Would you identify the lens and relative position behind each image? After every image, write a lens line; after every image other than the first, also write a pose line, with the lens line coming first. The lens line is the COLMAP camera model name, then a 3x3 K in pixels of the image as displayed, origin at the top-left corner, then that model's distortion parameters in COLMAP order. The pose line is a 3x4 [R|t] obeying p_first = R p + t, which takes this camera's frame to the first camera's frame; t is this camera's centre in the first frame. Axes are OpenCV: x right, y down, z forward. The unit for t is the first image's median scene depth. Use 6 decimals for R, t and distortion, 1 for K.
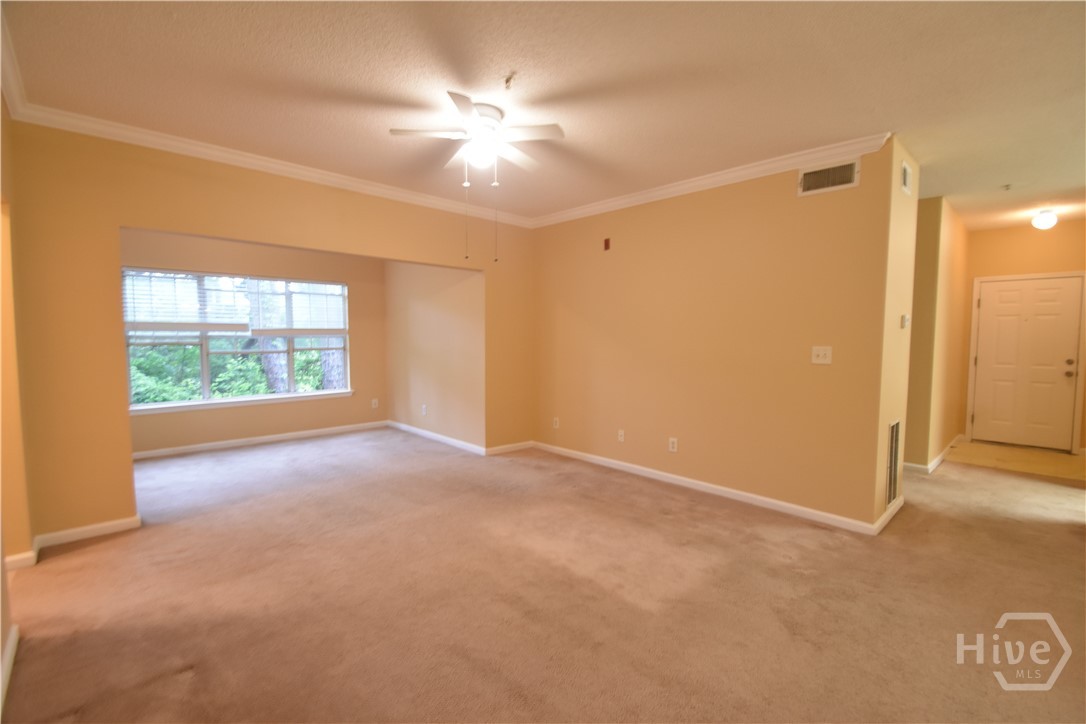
lens RADIAL K [[473.6, 0, 559.8], [0, 473.6, 367.5], [0, 0, 1]] dist [-0.001095, -0.010546]
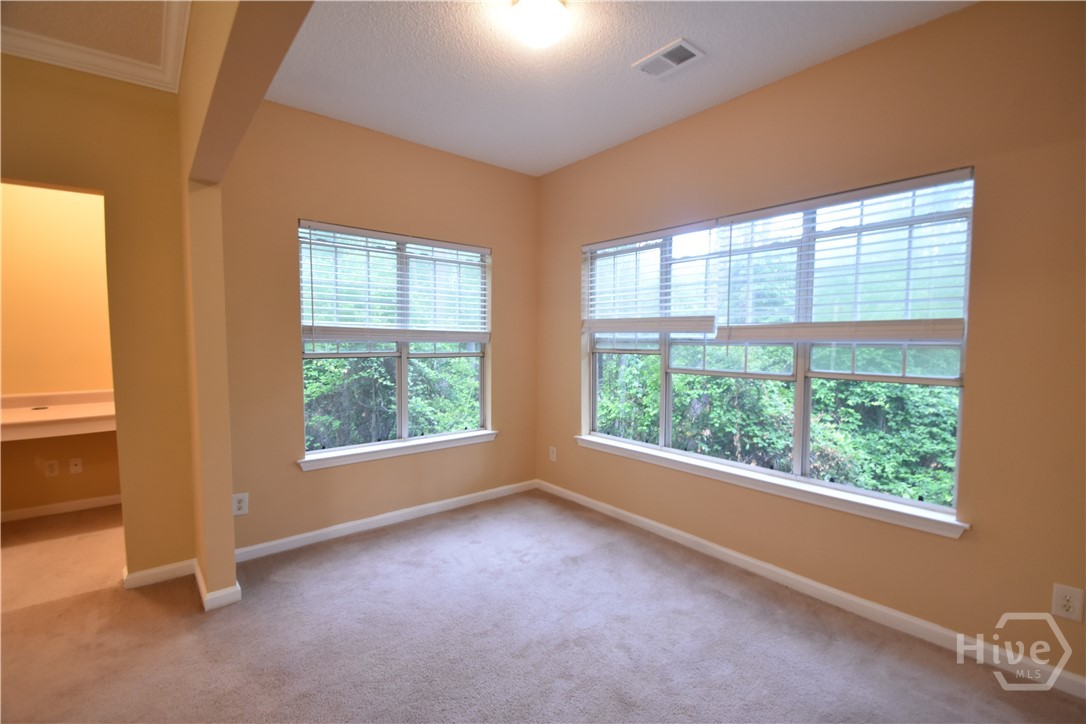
lens RADIAL K [[476.6, 0, 559.6], [0, 476.6, 366.6], [0, 0, 1]] dist [0.001834, -0.012787]
pose [[-0.079781, 0.060418, -0.994980, -0.168196], [-0.069062, 0.995428, 0.065983, -0.071114], [0.994417, 0.073979, -0.075244, 1.026591]]
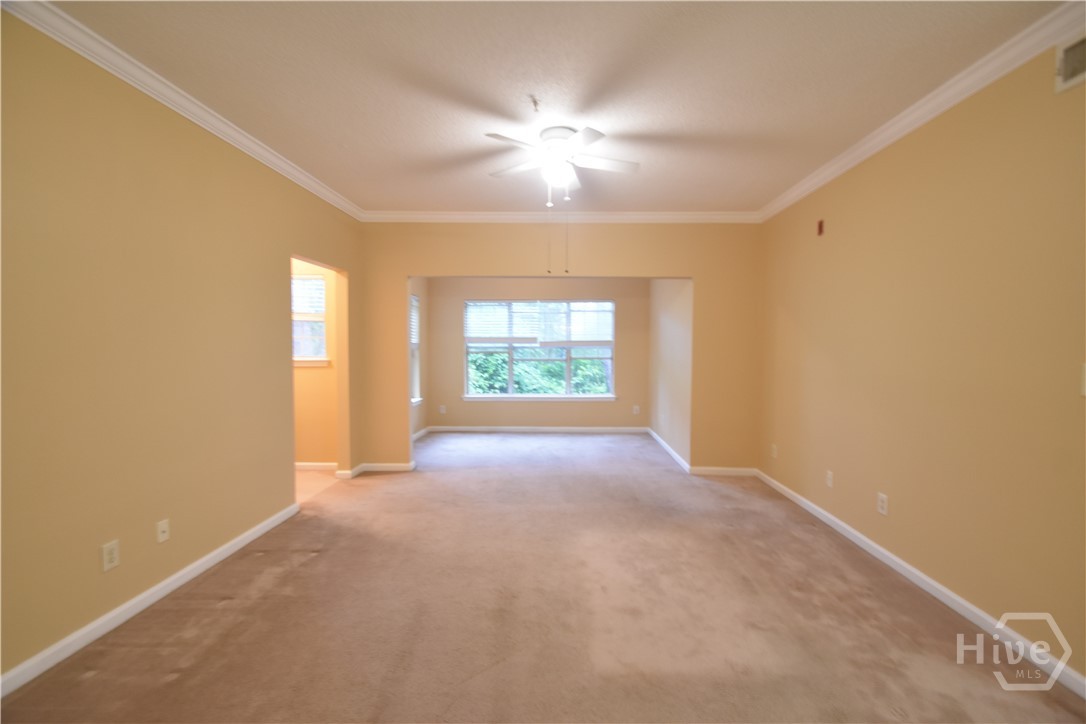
lens RADIAL K [[476.6, 0, 559.6], [0, 476.6, 366.6], [0, 0, 1]] dist [0.001834, -0.012787]
pose [[0.704136, 0.028101, -0.709509, 0.352879], [-0.048367, 0.998794, -0.008443, -0.006195], [0.708416, 0.040262, 0.704646, 0.156632]]
